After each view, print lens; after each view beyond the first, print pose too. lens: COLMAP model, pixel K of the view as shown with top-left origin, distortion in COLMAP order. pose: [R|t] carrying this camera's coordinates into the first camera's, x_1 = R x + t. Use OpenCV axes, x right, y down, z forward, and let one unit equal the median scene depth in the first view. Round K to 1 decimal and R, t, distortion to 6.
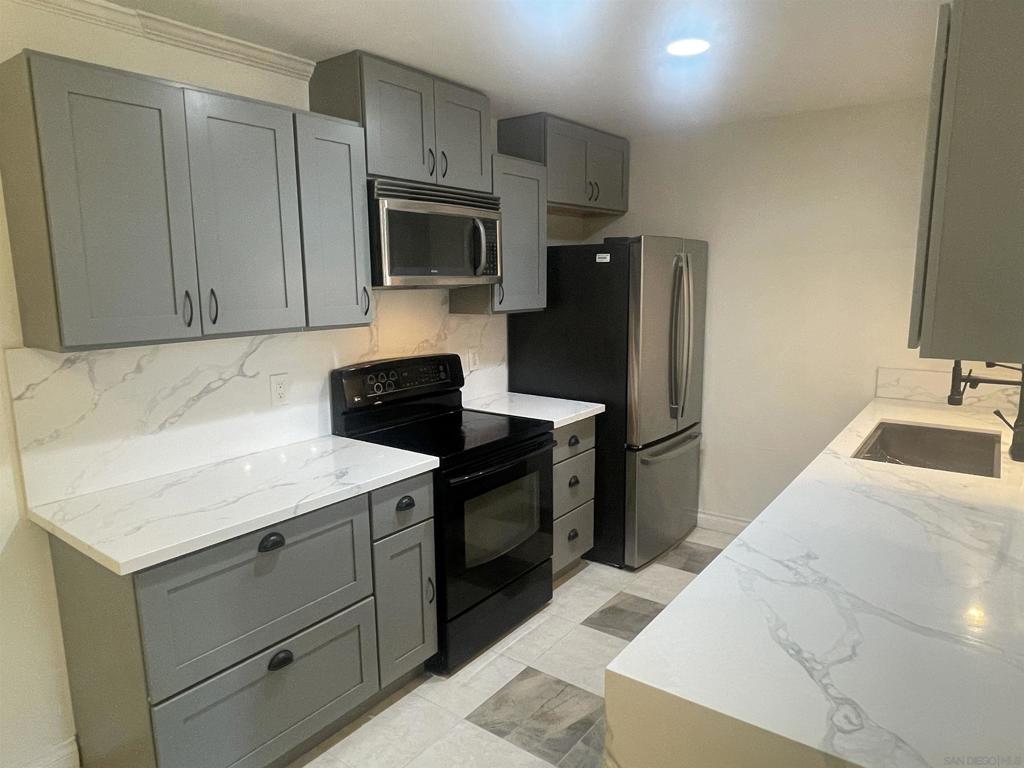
lens RADIAL K [[647.0, 0, 517.4], [0, 647.0, 383.9], [0, 0, 1]] dist [-0.035197, -0.001117]
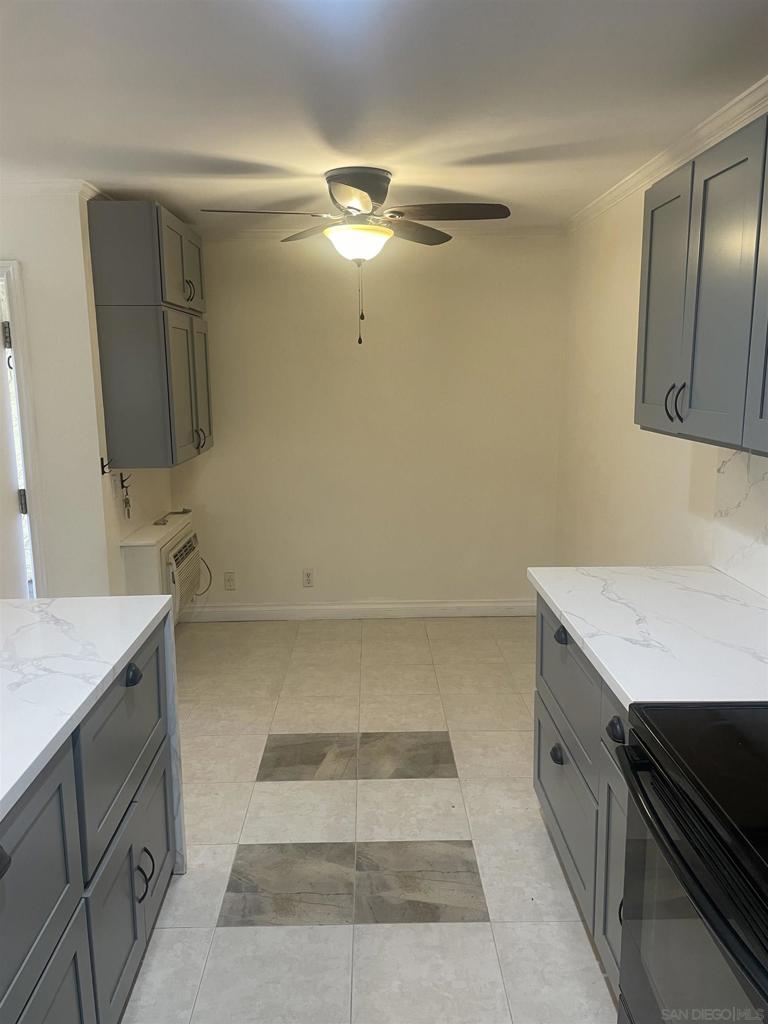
lens RADIAL K [[784.9, 0, 382.0], [0, 784.9, 511.5], [0, 0, 1]] dist [0.031554, -0.005637]
pose [[-0.790236, 0.132408, -0.598327, 0.474333], [-0.080683, 0.945398, 0.315775, -0.260434], [0.607468, 0.297811, -0.736404, 1.438567]]
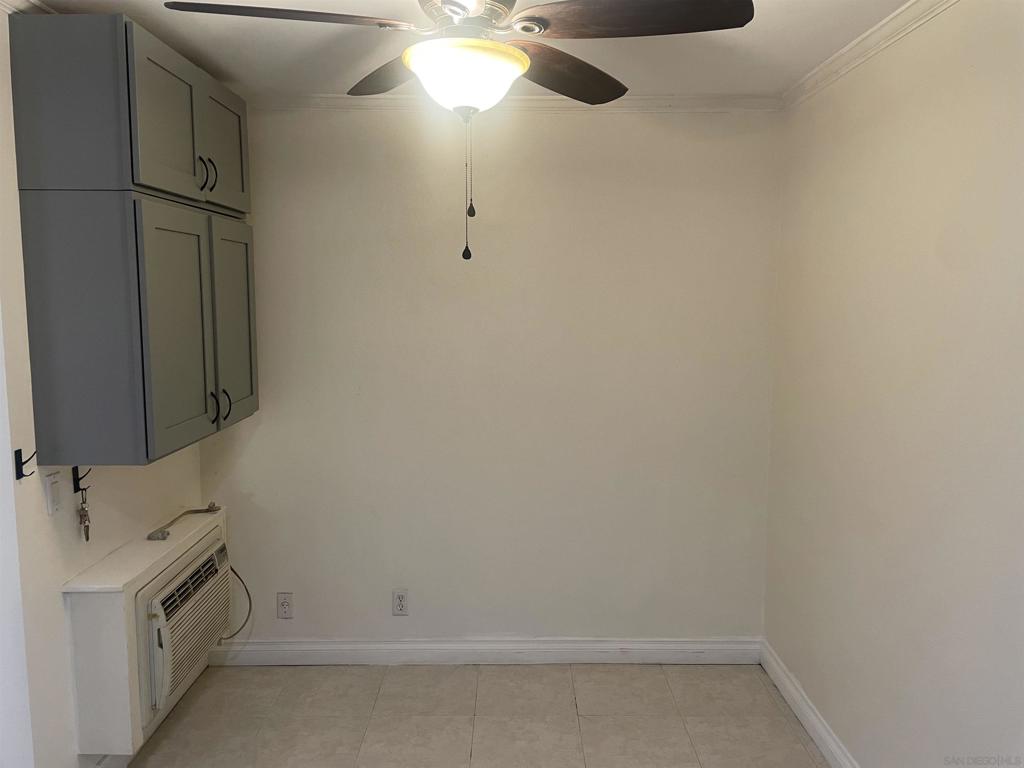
lens RADIAL K [[784.9, 0, 515.6], [0, 784.9, 382.1], [0, 0, 1]] dist [0.031554, -0.005637]
pose [[-0.796702, 0.081592, -0.598840, 0.266870], [-0.092768, 0.962594, 0.254573, -0.221128], [0.597210, 0.258372, -0.759331, 1.188483]]
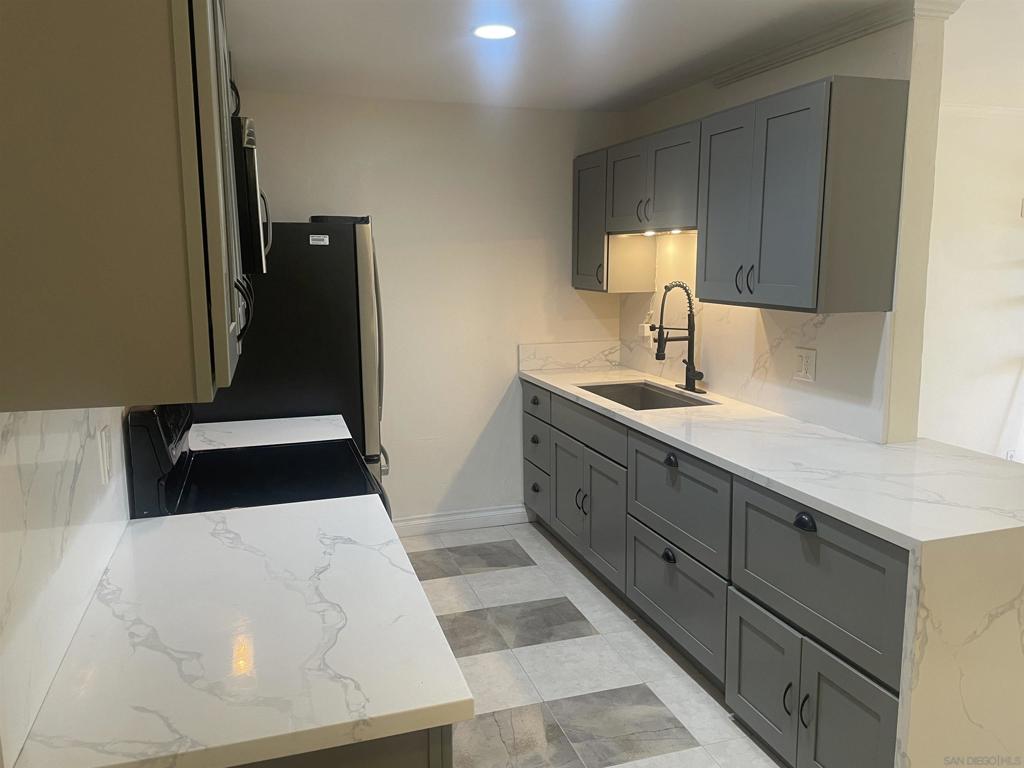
lens RADIAL K [[784.9, 0, 513.7], [0, 784.9, 382.6], [0, 0, 1]] dist [0.031554, -0.005637]
pose [[0.586483, -0.123675, 0.800463, -0.835387], [0.136285, 0.989251, 0.052991, -0.050630], [-0.798413, 0.078013, 0.597035, 0.320478]]
